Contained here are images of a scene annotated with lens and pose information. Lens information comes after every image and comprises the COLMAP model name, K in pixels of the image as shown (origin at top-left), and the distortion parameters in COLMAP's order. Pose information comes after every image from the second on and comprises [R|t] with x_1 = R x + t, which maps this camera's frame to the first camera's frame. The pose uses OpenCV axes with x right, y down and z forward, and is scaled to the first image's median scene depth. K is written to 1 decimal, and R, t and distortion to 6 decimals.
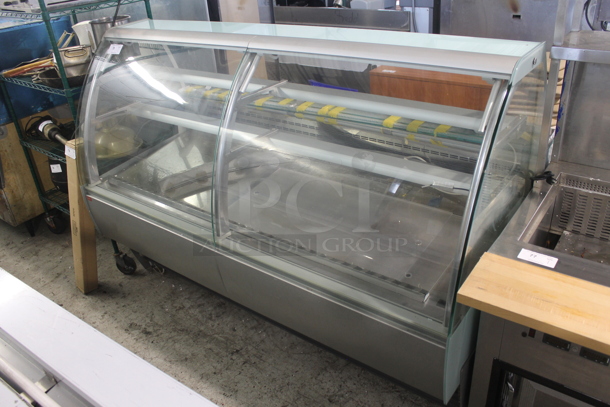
lens RADIAL K [[507.5, 0, 306.4], [0, 507.5, 193.7], [0, 0, 1]] dist [-0.163482, 0.114142]
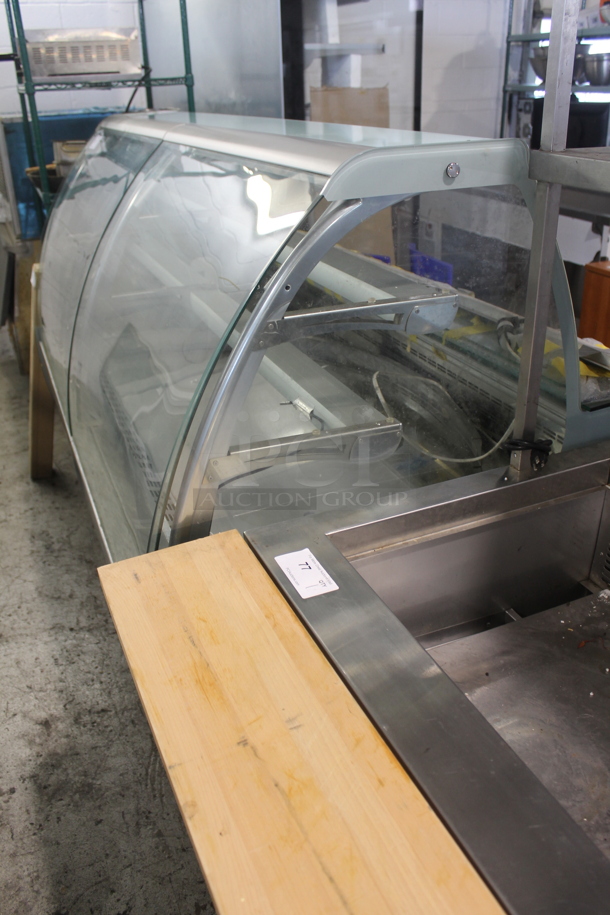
lens RADIAL K [[761.3, 0, 305.0], [0, 761.3, 457.5], [0, 0, 1]] dist [-0.163482, 0.114142]
pose [[0.863714, 0.268023, -0.426805, 0.423956], [-0.263209, 0.962084, 0.071516, -0.014519], [0.429790, 0.050569, 0.901512, 0.202608]]
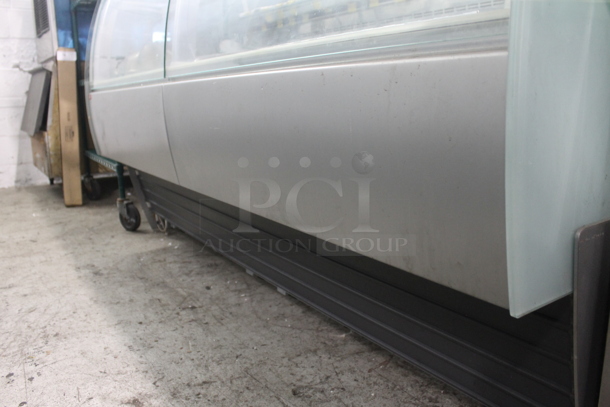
lens RADIAL K [[507.5, 0, 306.4], [0, 507.5, 193.7], [0, 0, 1]] dist [-0.163482, 0.114142]
pose [[0.945330, 0.107341, -0.307942, 0.162771], [-0.186931, 0.952108, -0.241966, 0.299029], [0.267221, 0.286301, 0.920122, 0.425033]]
